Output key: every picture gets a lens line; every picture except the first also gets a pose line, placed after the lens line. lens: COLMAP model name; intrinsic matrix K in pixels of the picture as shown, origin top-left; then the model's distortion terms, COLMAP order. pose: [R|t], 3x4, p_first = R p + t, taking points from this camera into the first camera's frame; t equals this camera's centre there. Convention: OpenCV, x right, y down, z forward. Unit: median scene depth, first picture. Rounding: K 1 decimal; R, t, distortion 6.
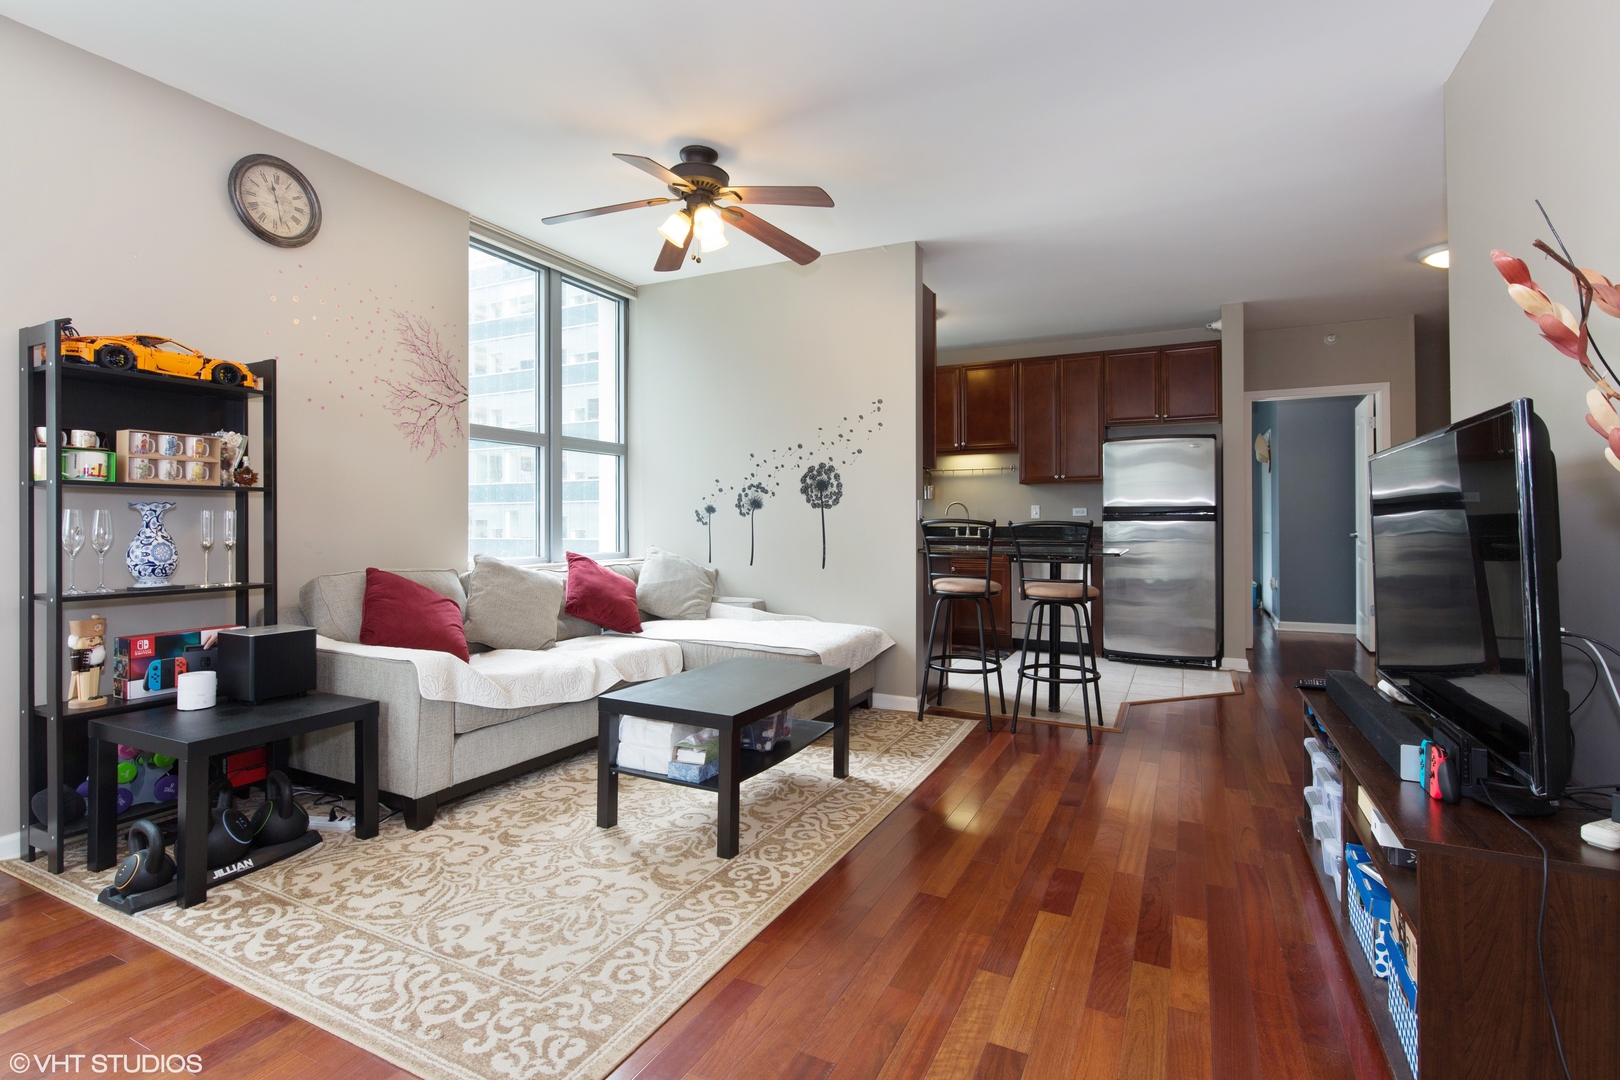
lens RADIAL K [[767.5, 0, 804.0], [0, 767.5, 515.0], [0, 0, 1]] dist [-0.001352, 0.000032]
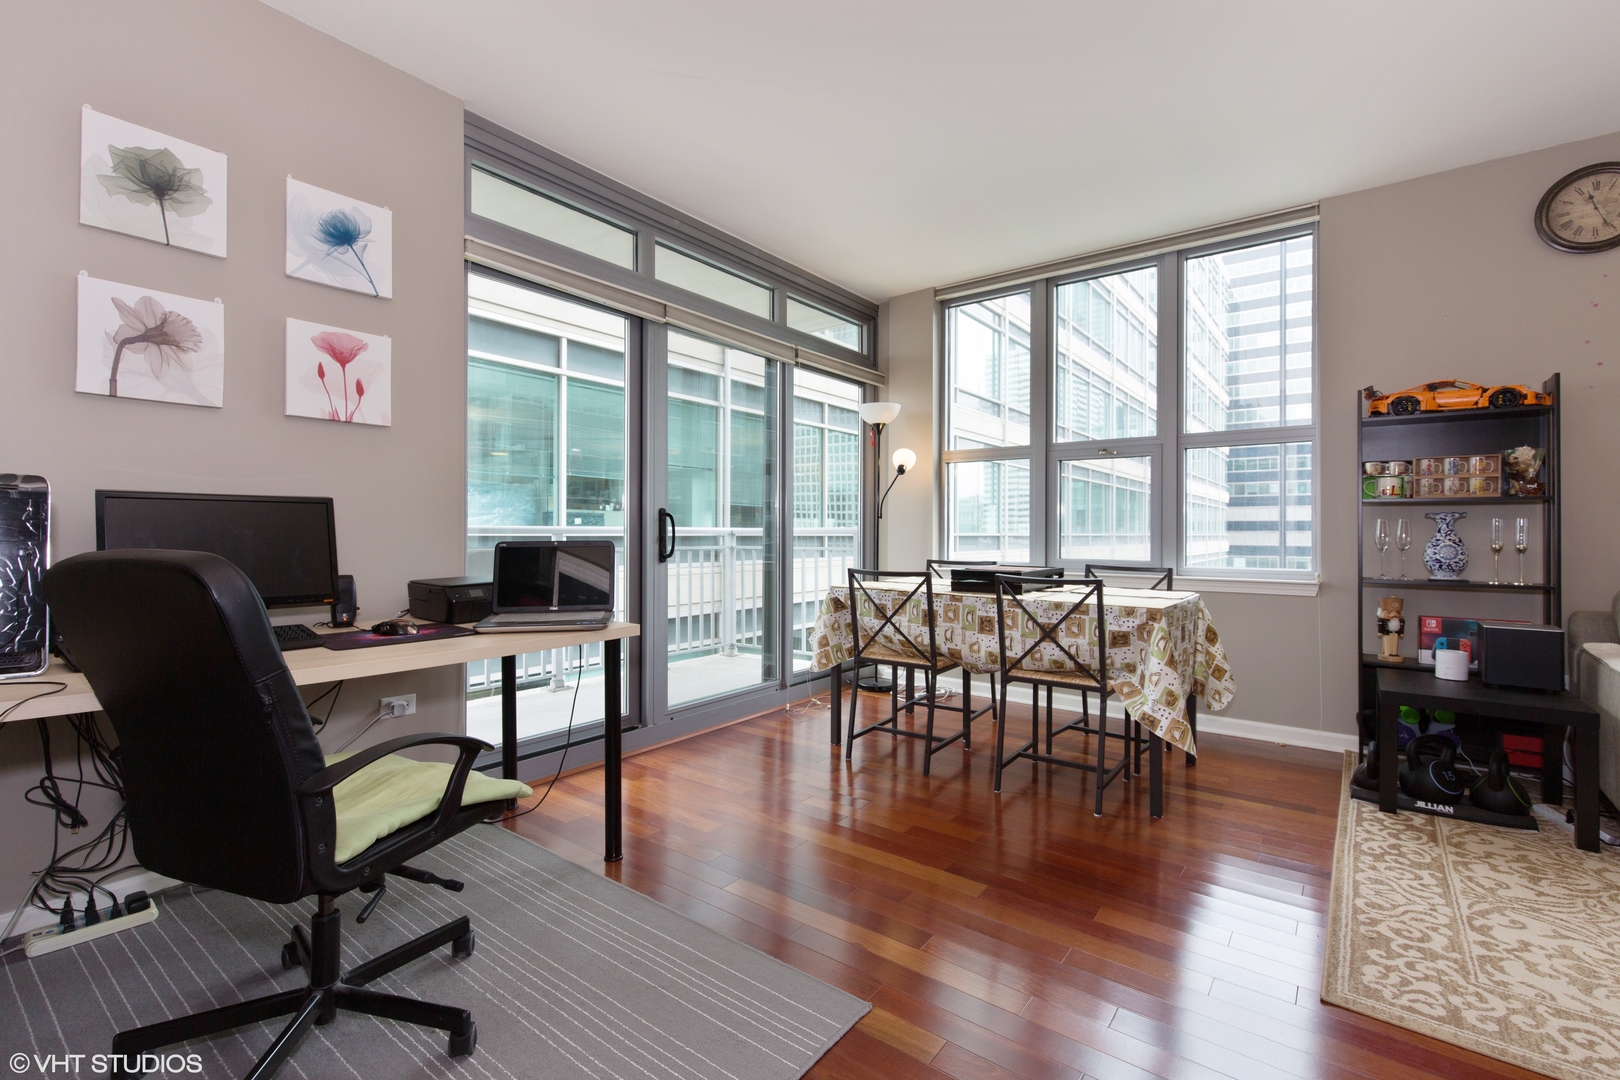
lens RADIAL K [[730.4, 0, 811.5], [0, 730.4, 527.1], [0, 0, 1]] dist [0.009604, -0.000886]
pose [[-0.179914, -0.002439, -0.983679, 0.586615], [0.005456, 0.999979, -0.003477, 0.007126], [0.983667, -0.005993, -0.179897, 0.217081]]
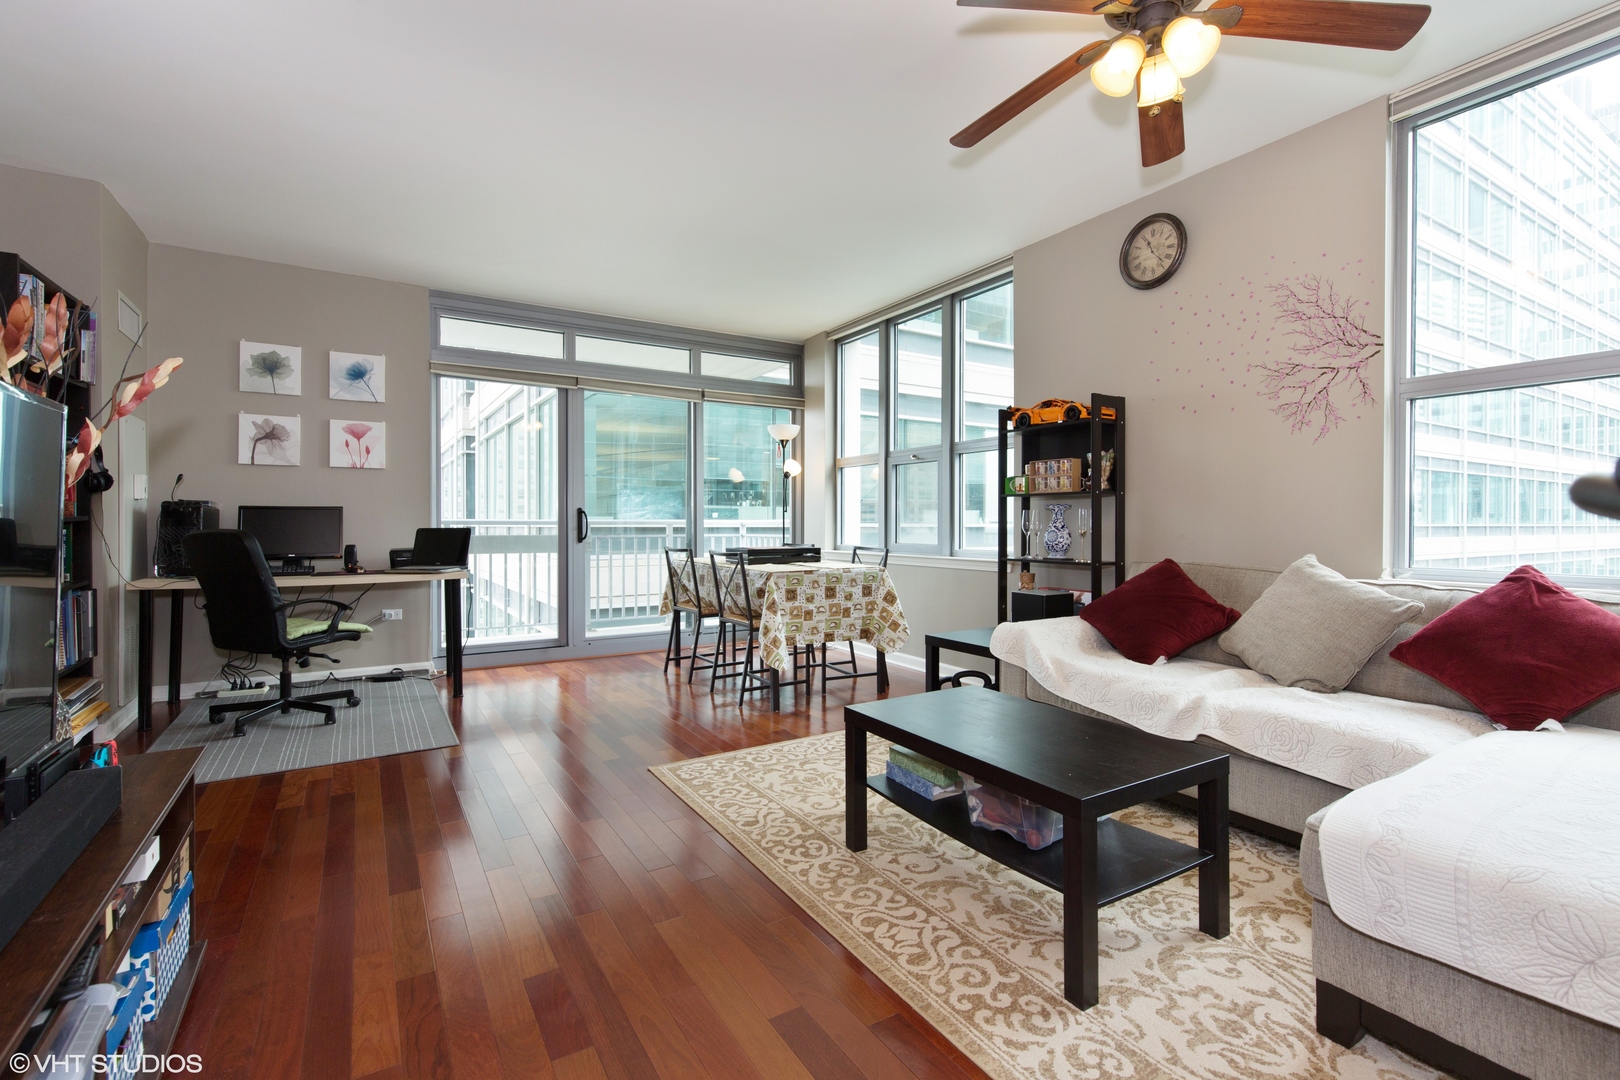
lens RADIAL K [[730.6, 0, 807.5], [0, 730.6, 521.7], [0, 0, 1]] dist [0.013329, -0.000305]
pose [[-0.526047, 0.002205, -0.850453, 0.775737], [0.009888, 0.999945, -0.003524, 0.021648], [0.850398, -0.010263, -0.526040, 1.511668]]
